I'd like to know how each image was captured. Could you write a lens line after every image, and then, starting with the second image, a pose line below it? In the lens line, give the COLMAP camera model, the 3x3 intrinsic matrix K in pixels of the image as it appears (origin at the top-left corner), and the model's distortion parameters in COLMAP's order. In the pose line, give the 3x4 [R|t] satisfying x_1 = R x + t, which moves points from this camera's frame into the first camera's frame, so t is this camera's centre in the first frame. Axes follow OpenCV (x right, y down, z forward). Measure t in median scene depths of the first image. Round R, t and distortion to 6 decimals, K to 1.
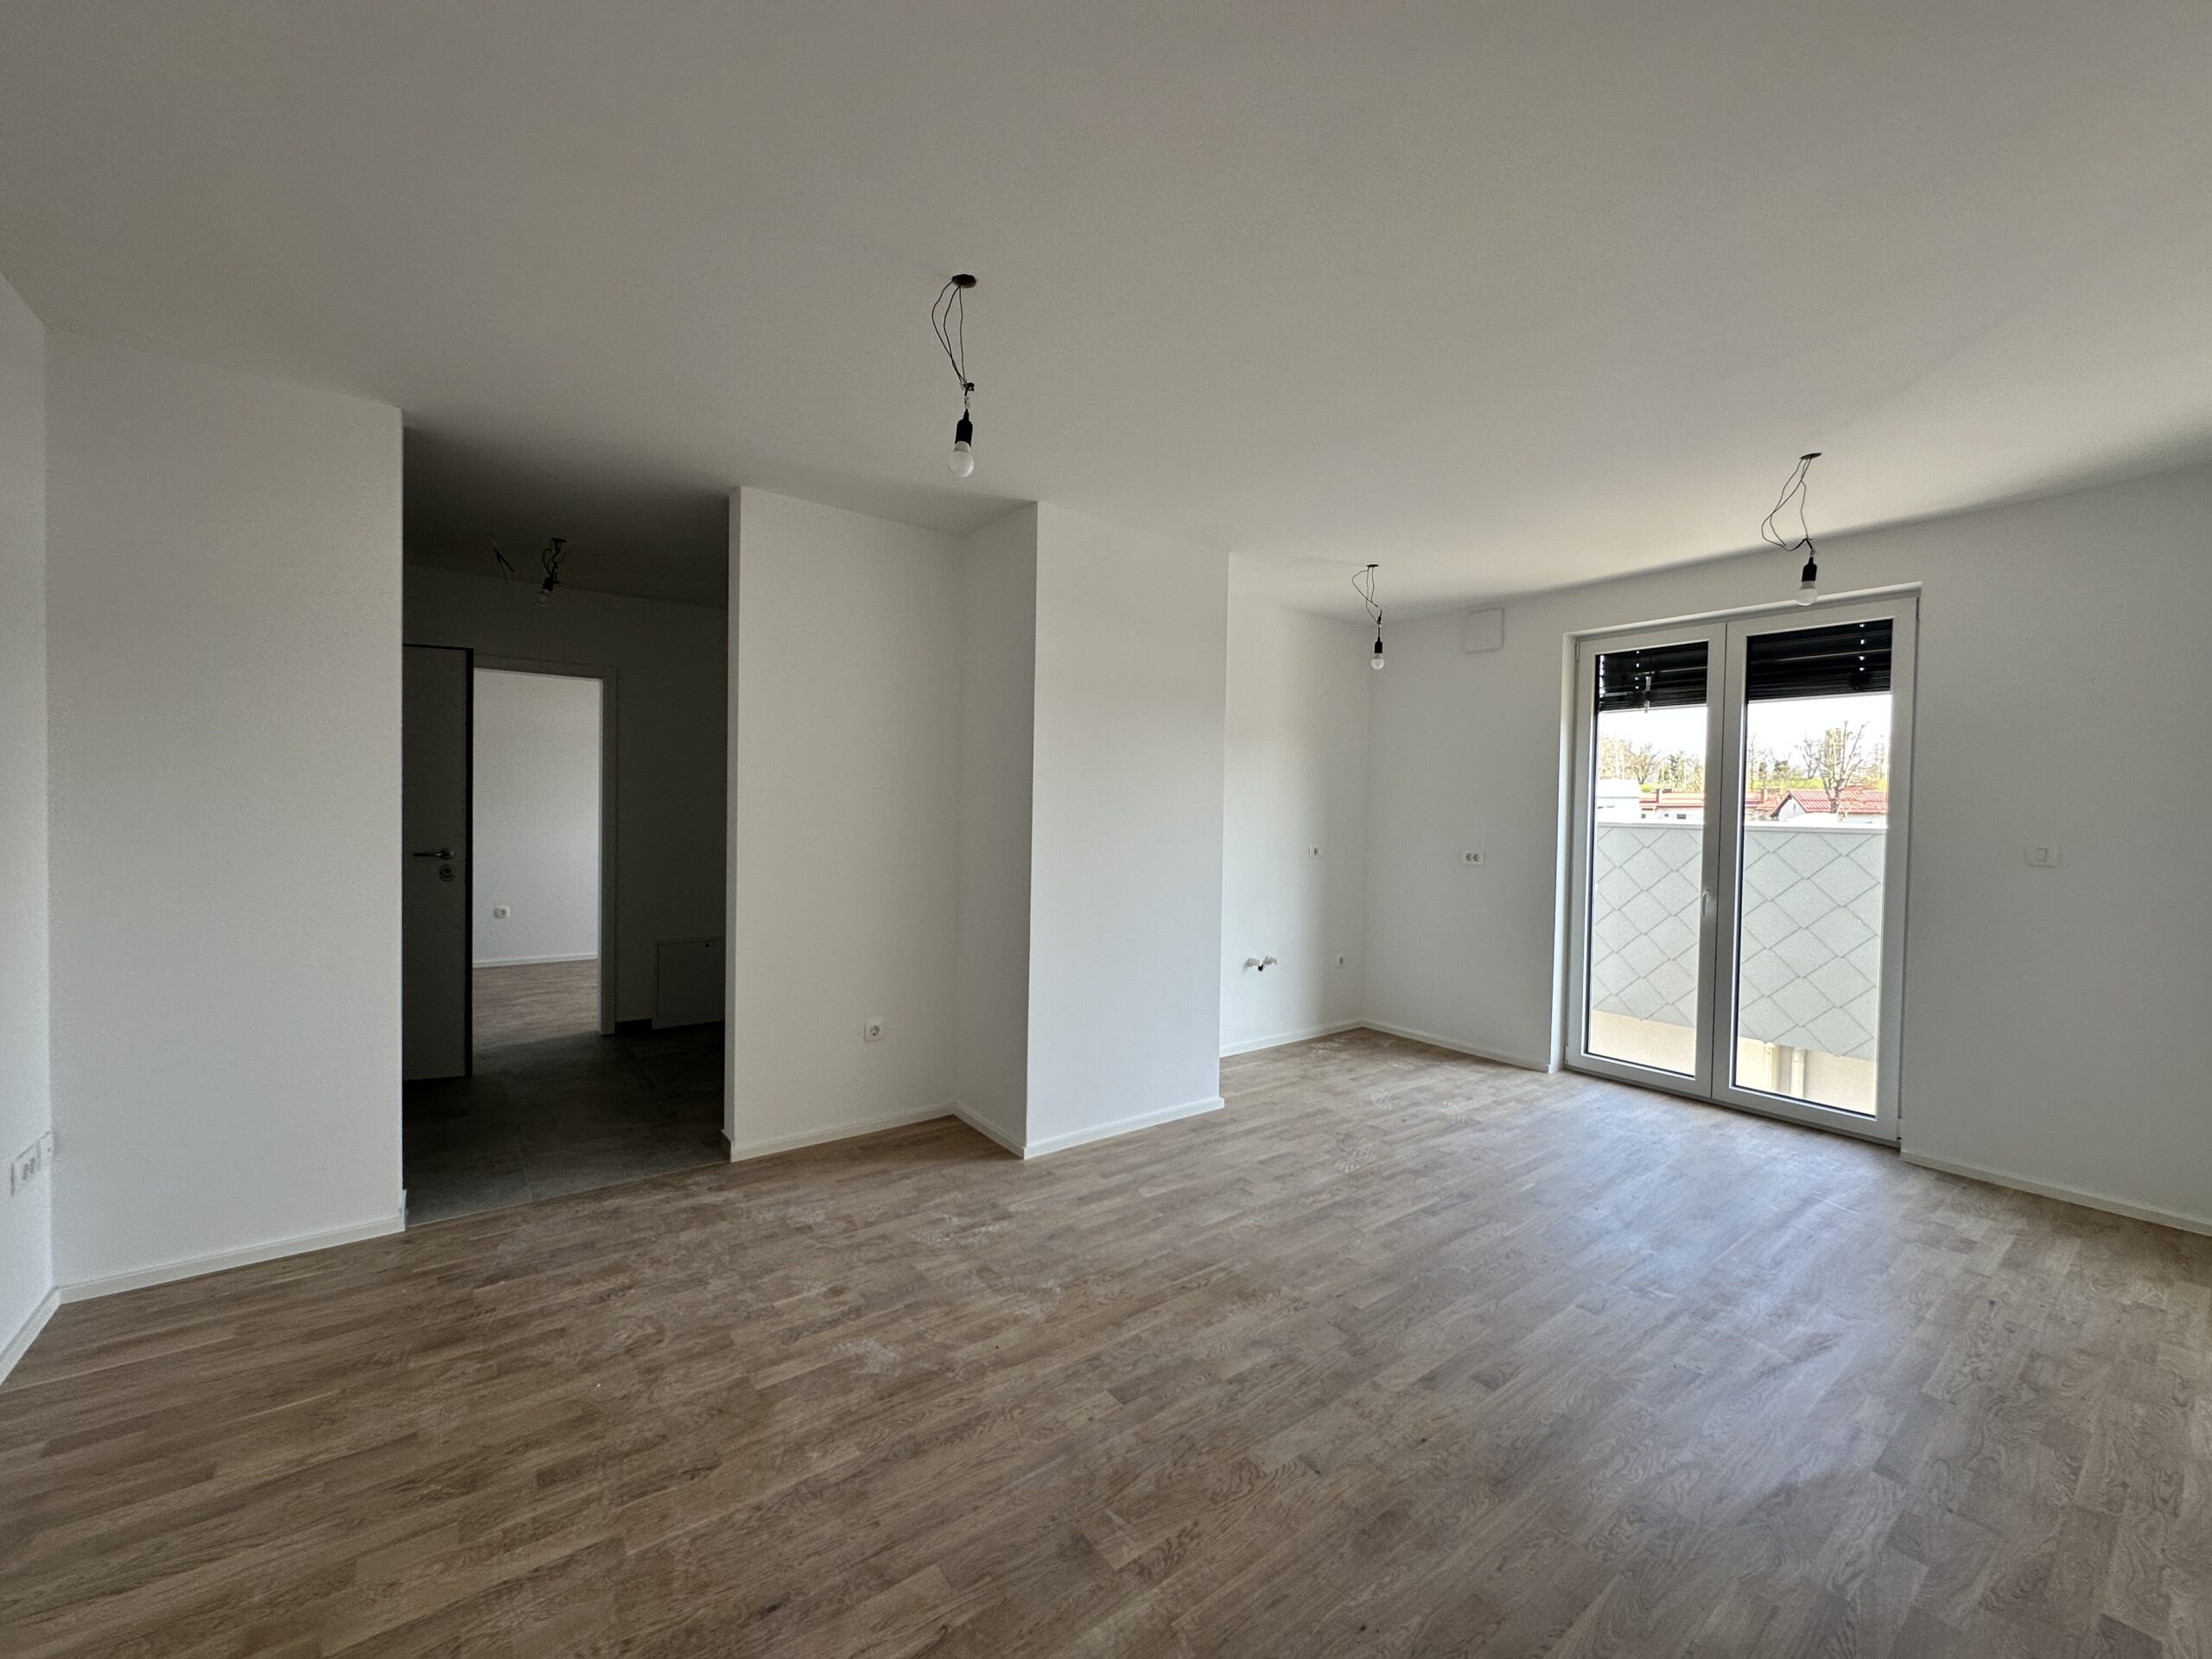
lens RADIAL K [[885.8, 0, 1099.7], [0, 885.8, 827.7], [0, 0, 1]] dist [-0.008166, 0.002668]
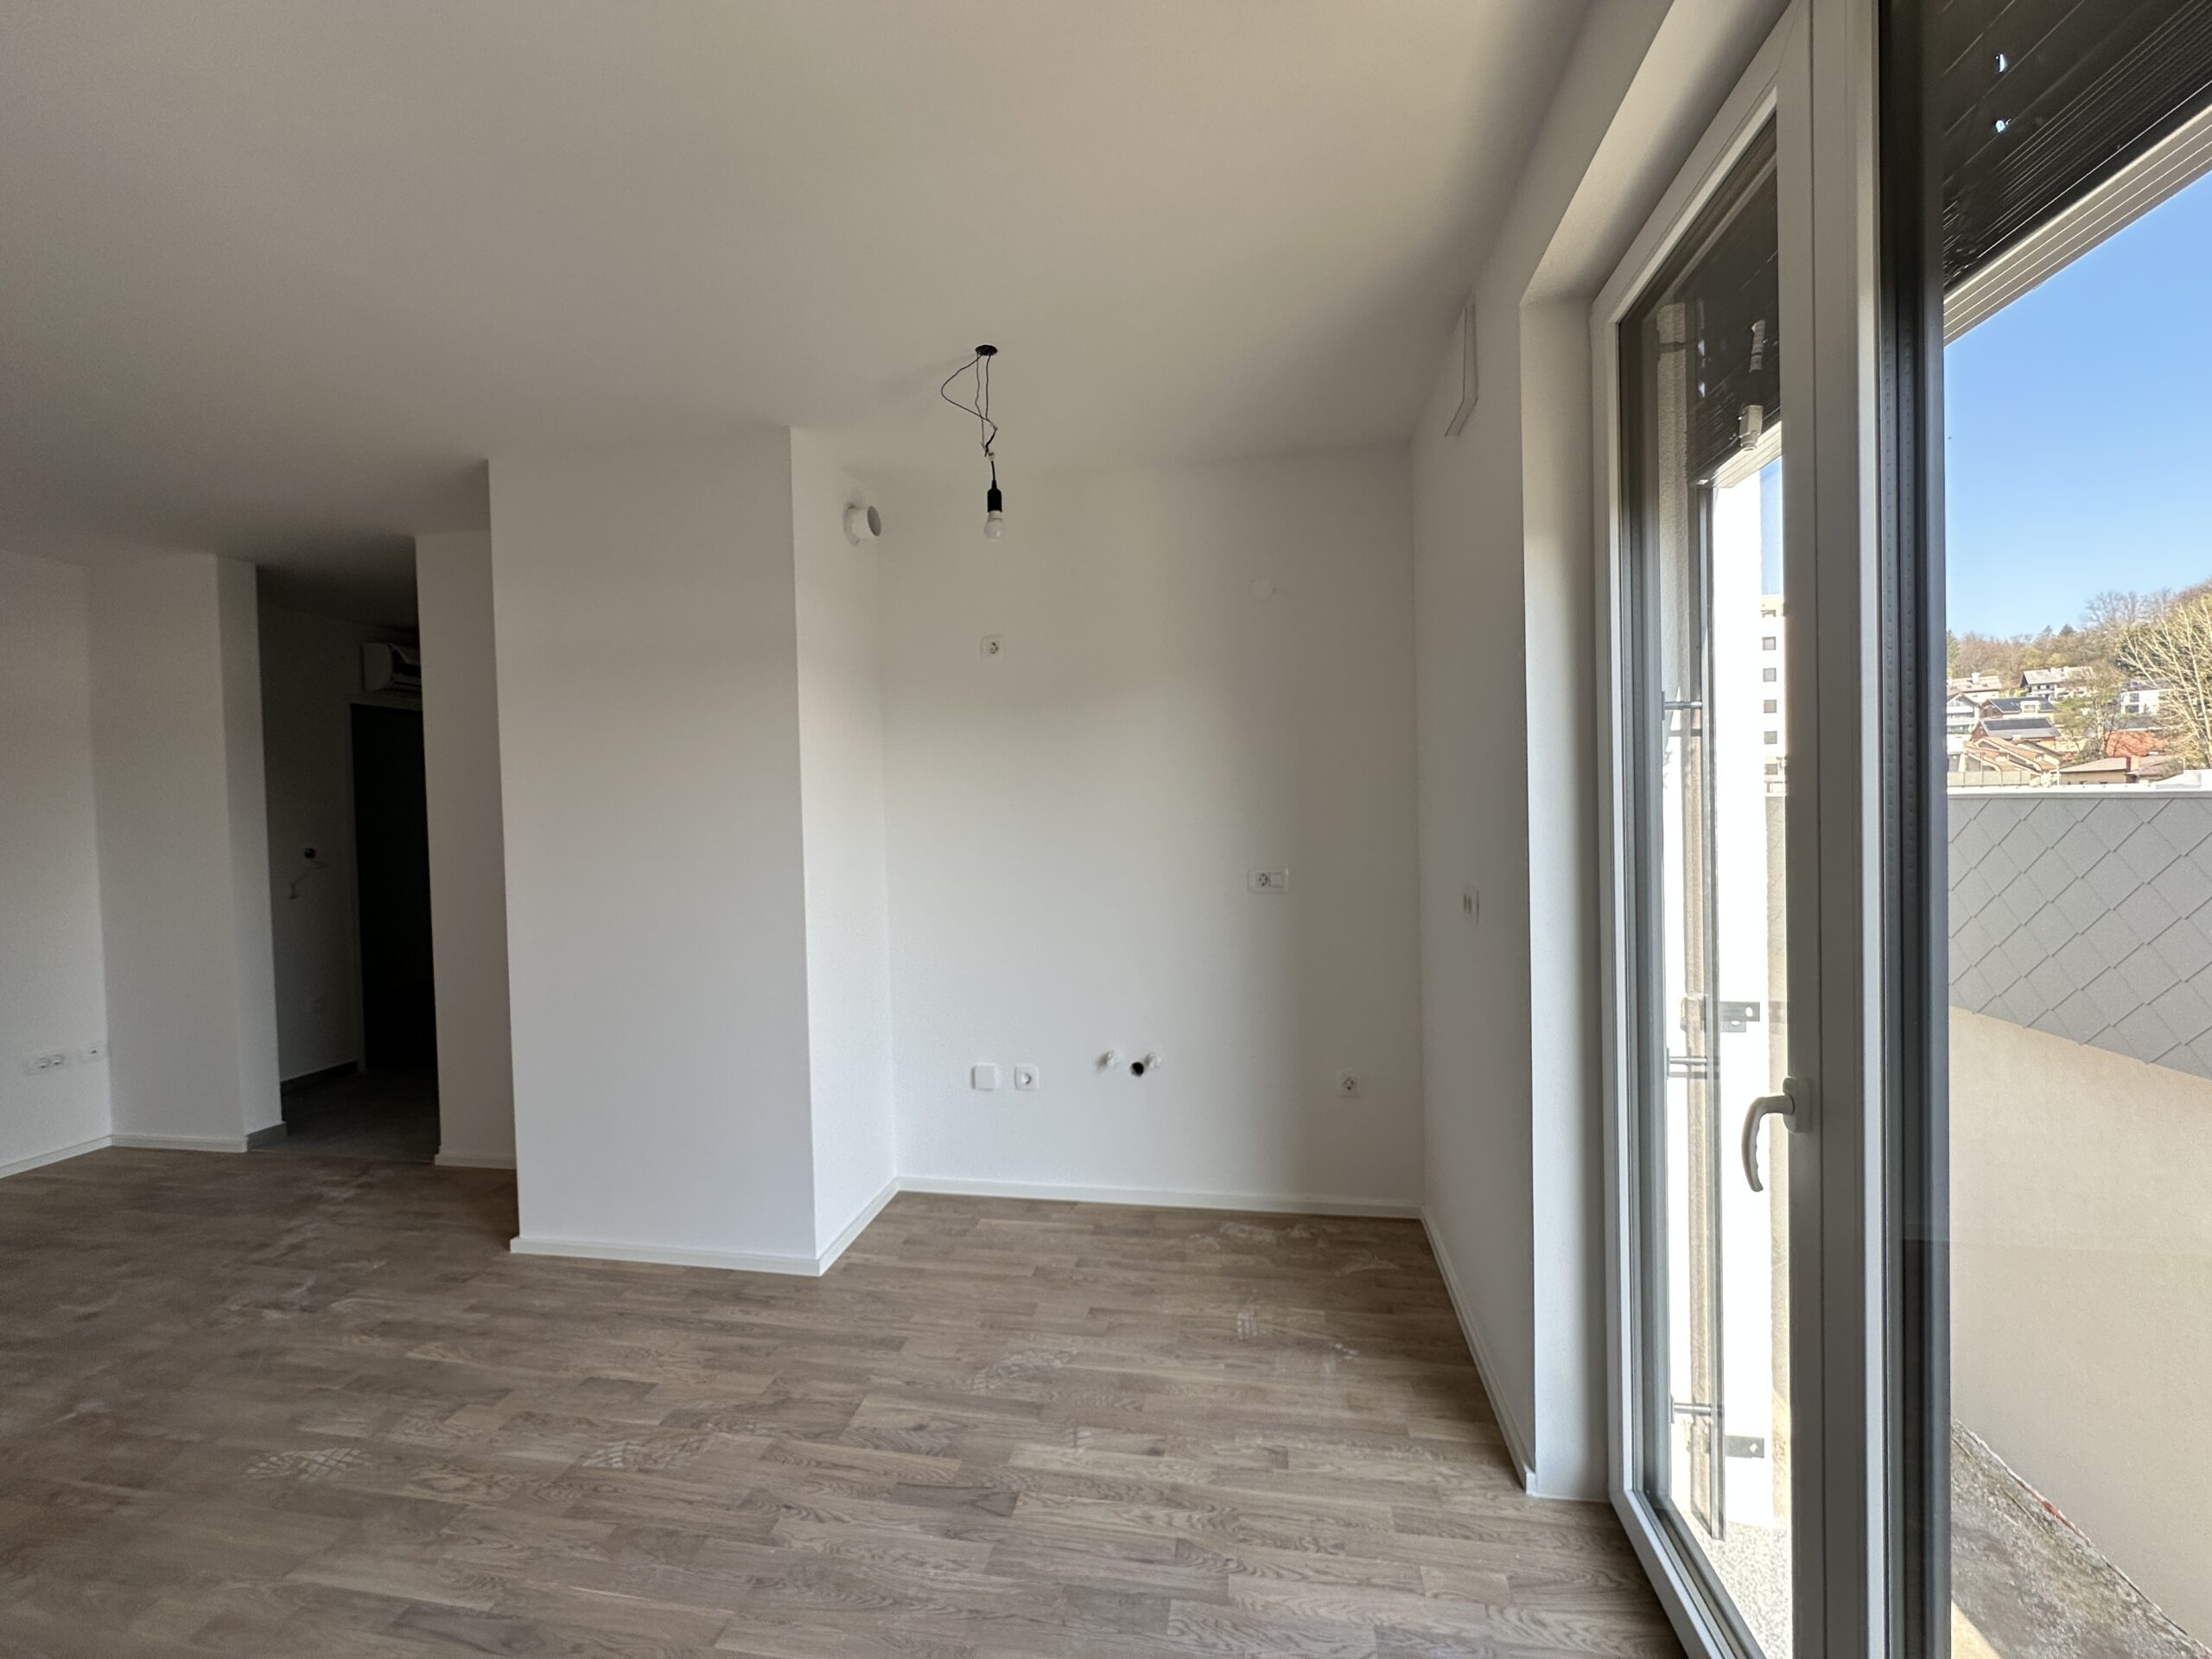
lens RADIAL K [[885.8, 0, 1099.7], [0, 885.8, 827.7], [0, 0, 1]] dist [-0.008166, 0.002668]
pose [[0.679477, -0.020240, -0.733418, 0.976966], [0.022329, 0.999727, -0.006903, -0.006904], [0.733357, -0.011686, 0.679743, 0.910241]]
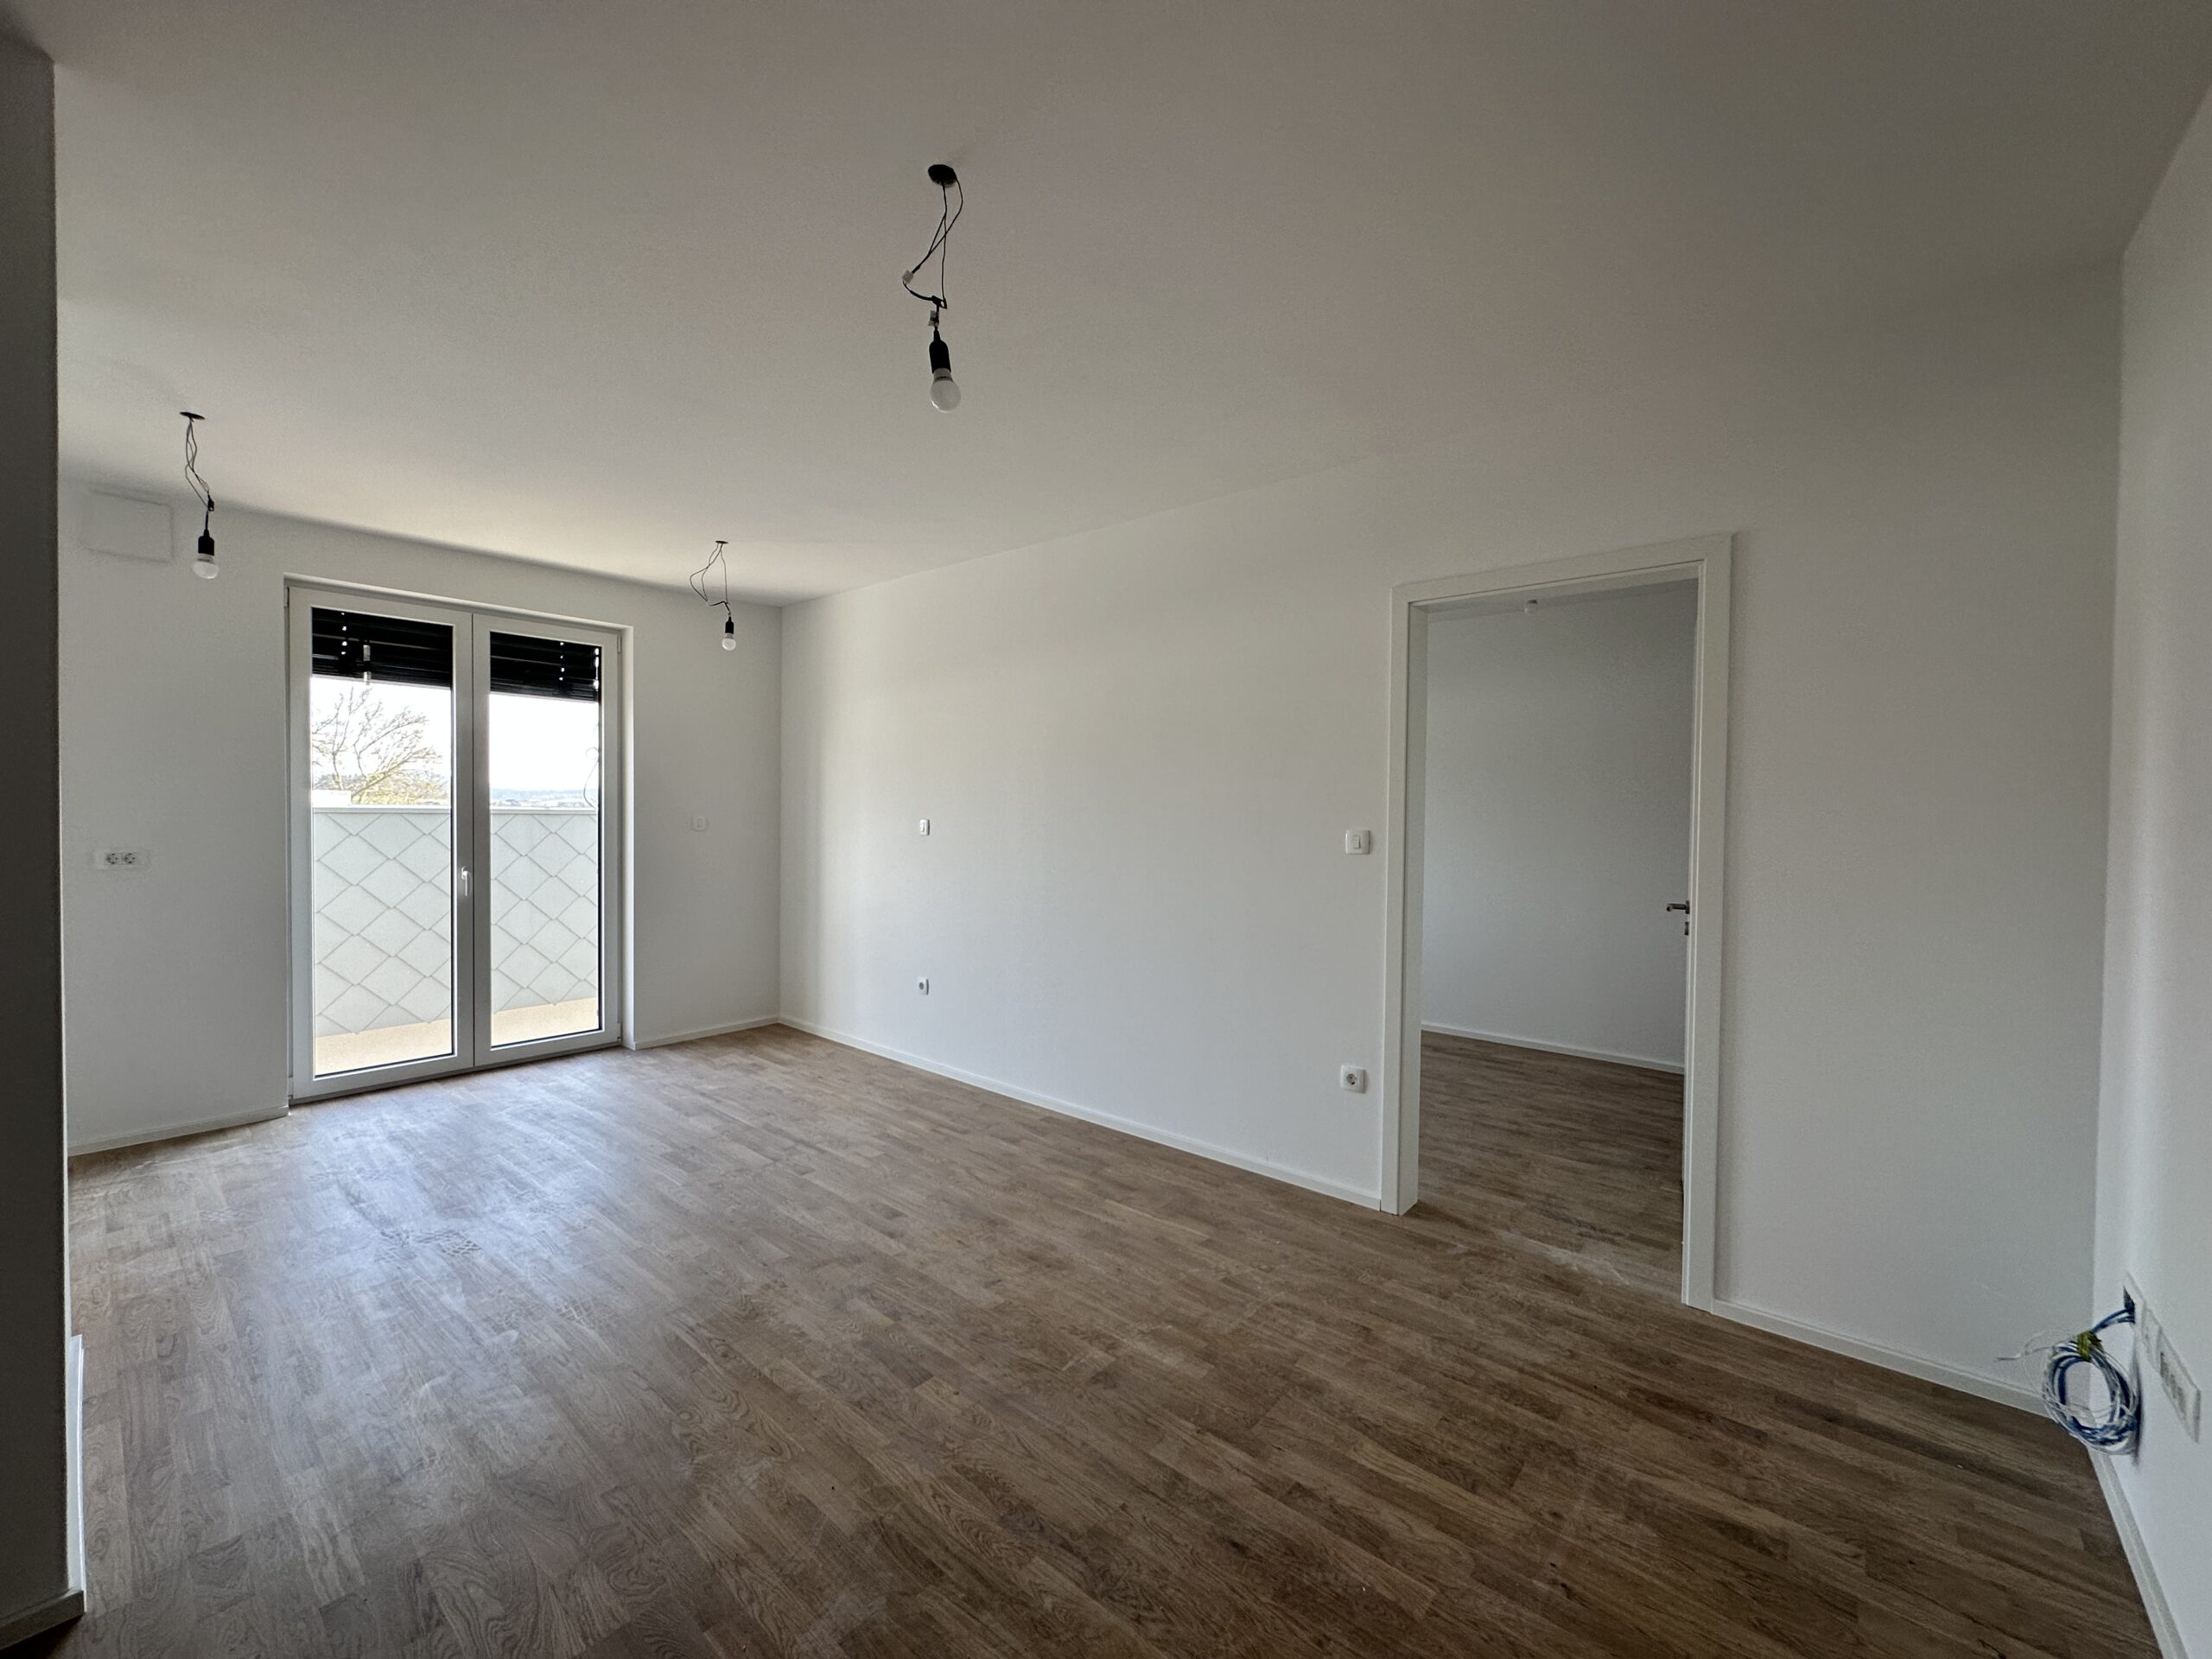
lens RADIAL K [[882.2, 0, 1109.3], [0, 882.2, 827.8], [0, 0, 1]] dist [-0.001026, 0.000281]
pose [[-0.221396, -0.039820, 0.974371, -0.642233], [0.004949, 0.999107, 0.041955, -0.023588], [-0.975171, 0.014111, -0.221002, 0.648689]]
